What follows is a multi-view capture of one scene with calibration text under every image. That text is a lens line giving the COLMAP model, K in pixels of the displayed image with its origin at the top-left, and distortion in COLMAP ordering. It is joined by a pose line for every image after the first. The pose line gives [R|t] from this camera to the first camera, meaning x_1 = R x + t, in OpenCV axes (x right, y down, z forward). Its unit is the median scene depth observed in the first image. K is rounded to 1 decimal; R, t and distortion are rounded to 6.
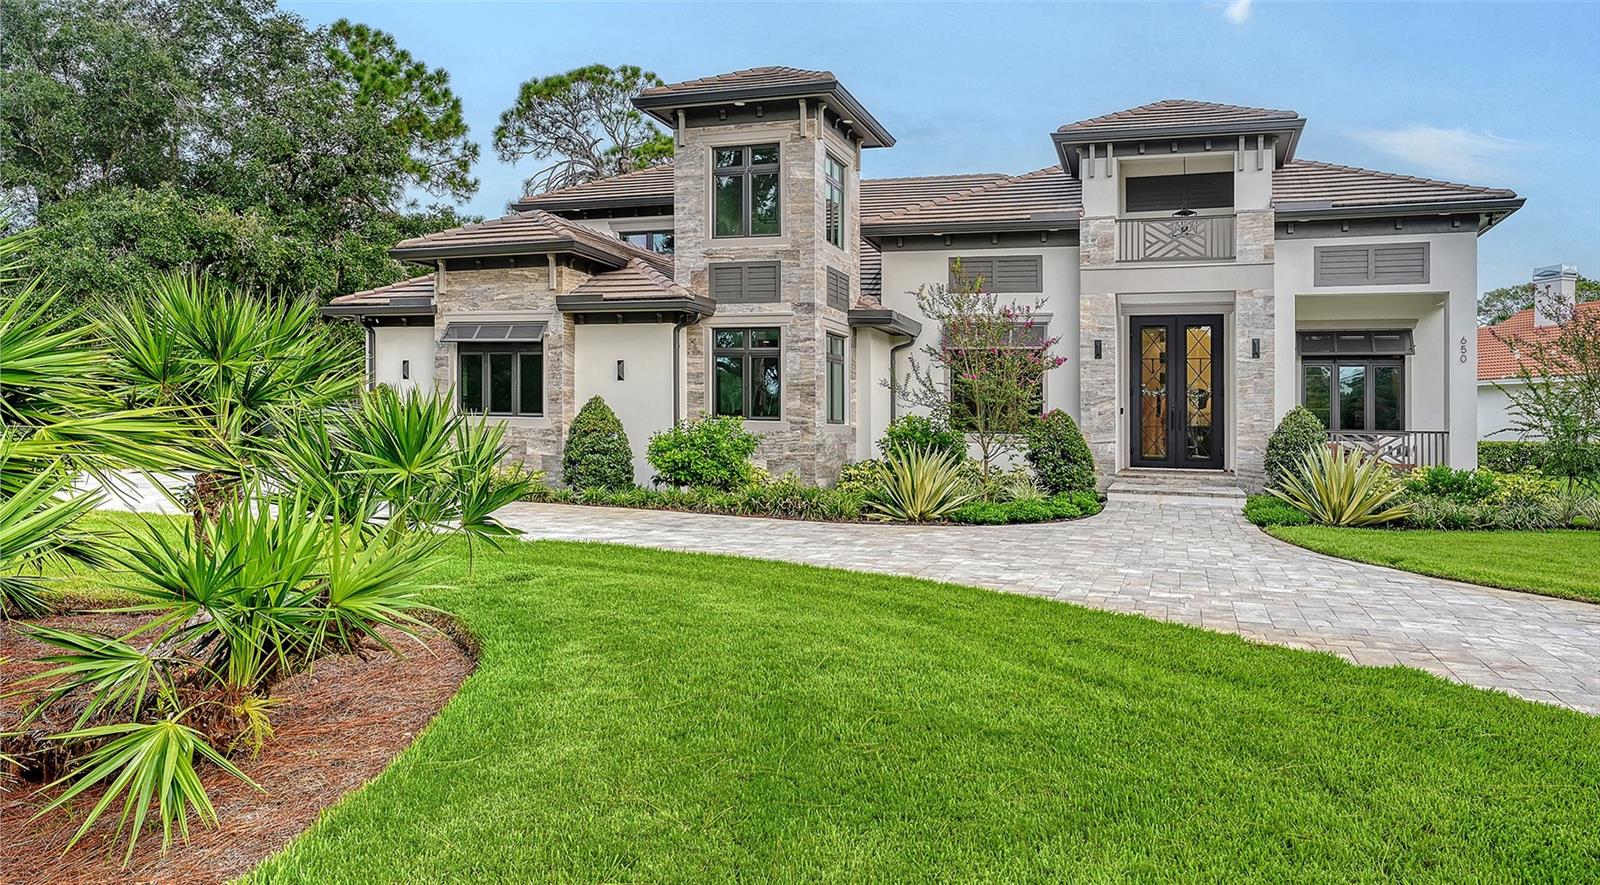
lens RADIAL K [[944.4, 0, 850.1], [0, 944.4, 368.1], [0, 0, 1]] dist [-0.001007, 0.001917]
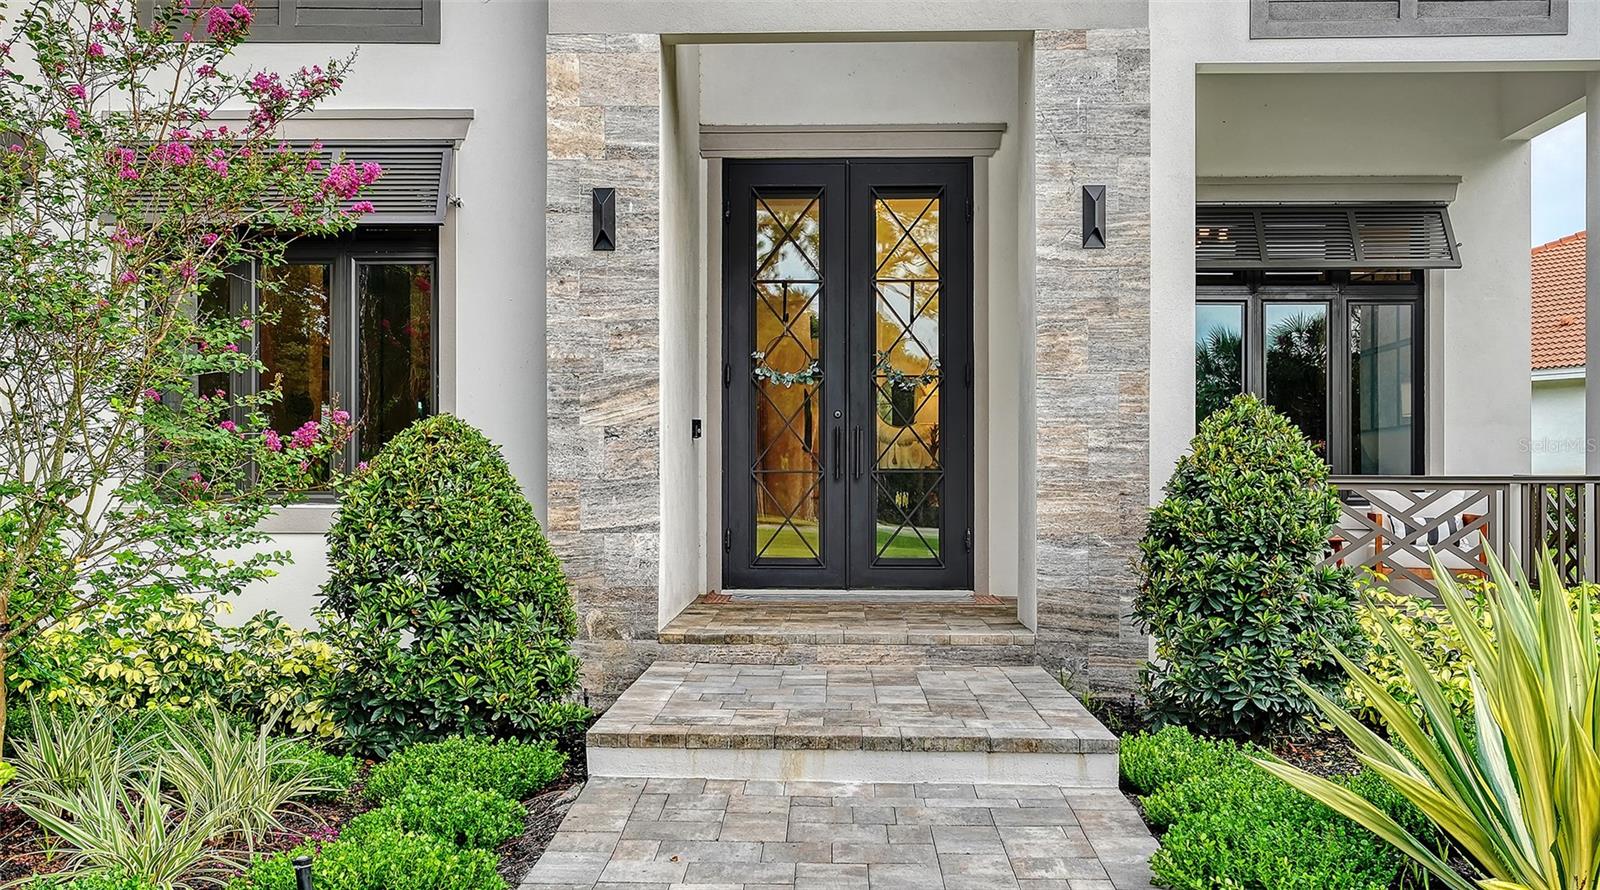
lens RADIAL K [[1592.1, 0, 807.6], [0, 1592.1, 434.6], [0, 0, 1]] dist [-0.013906, 0.000000]
pose [[0.951848, -0.007023, 0.306489, 0.176259], [-0.004345, 0.999328, 0.036394, 0.031255], [-0.306539, -0.035973, 0.951178, 0.519403]]
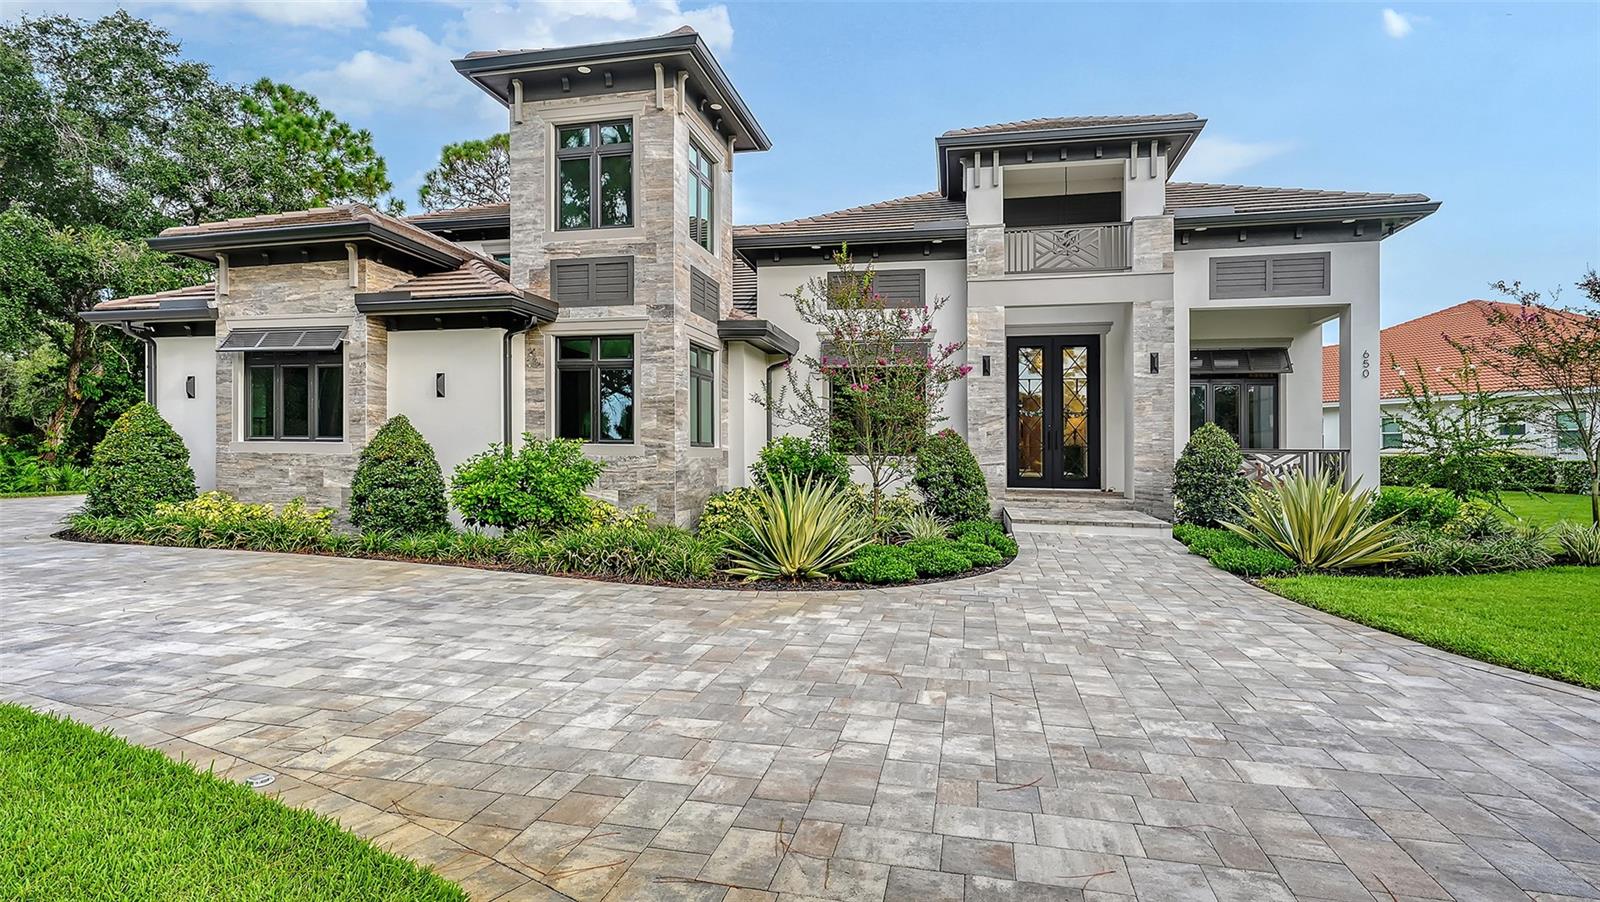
lens RADIAL K [[733.7, 0, 823.4], [0, 733.7, 423.4], [0, 0, 1]] dist [-0.001161, -0.000615]
pose [[0.994078, -0.004895, 0.108555, 0.022143], [0.001899, 0.999615, 0.027683, 0.017897], [-0.108649, -0.027313, 0.993705, 0.302448]]
